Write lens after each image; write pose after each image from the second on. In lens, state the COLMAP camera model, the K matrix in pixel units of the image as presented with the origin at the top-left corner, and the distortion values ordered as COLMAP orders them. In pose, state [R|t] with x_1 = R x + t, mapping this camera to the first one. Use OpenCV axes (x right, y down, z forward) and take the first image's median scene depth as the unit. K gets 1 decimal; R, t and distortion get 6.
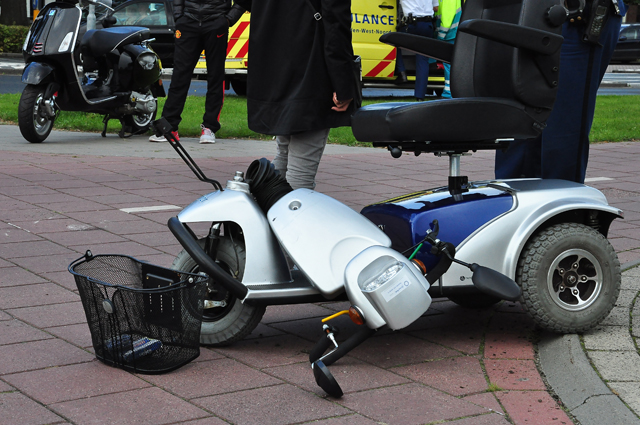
lens RADIAL K [[1329.6, 0, 320.0], [0, 1329.6, 212.5], [0, 0, 1]] dist [0.263449, 0.281207]
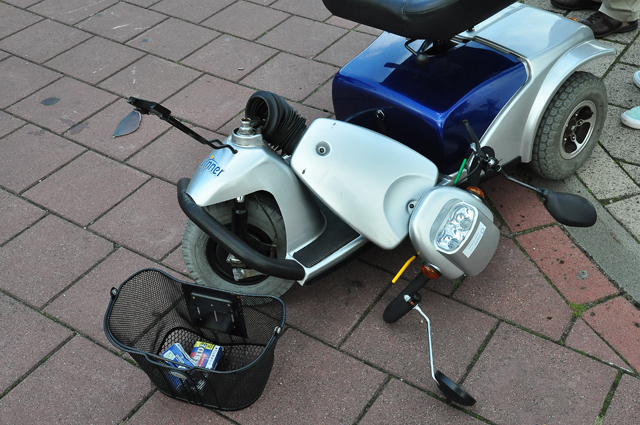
lens RADIAL K [[762.4, 0, 321.1], [0, 762.4, 192.2], [0, 0, 1]] dist [0.070756, 0.000759]
pose [[0.925413, -0.276168, 0.259505, -0.153471], [0.107590, 0.848069, 0.518848, -0.233898], [-0.363367, -0.452228, 0.814527, 0.586840]]
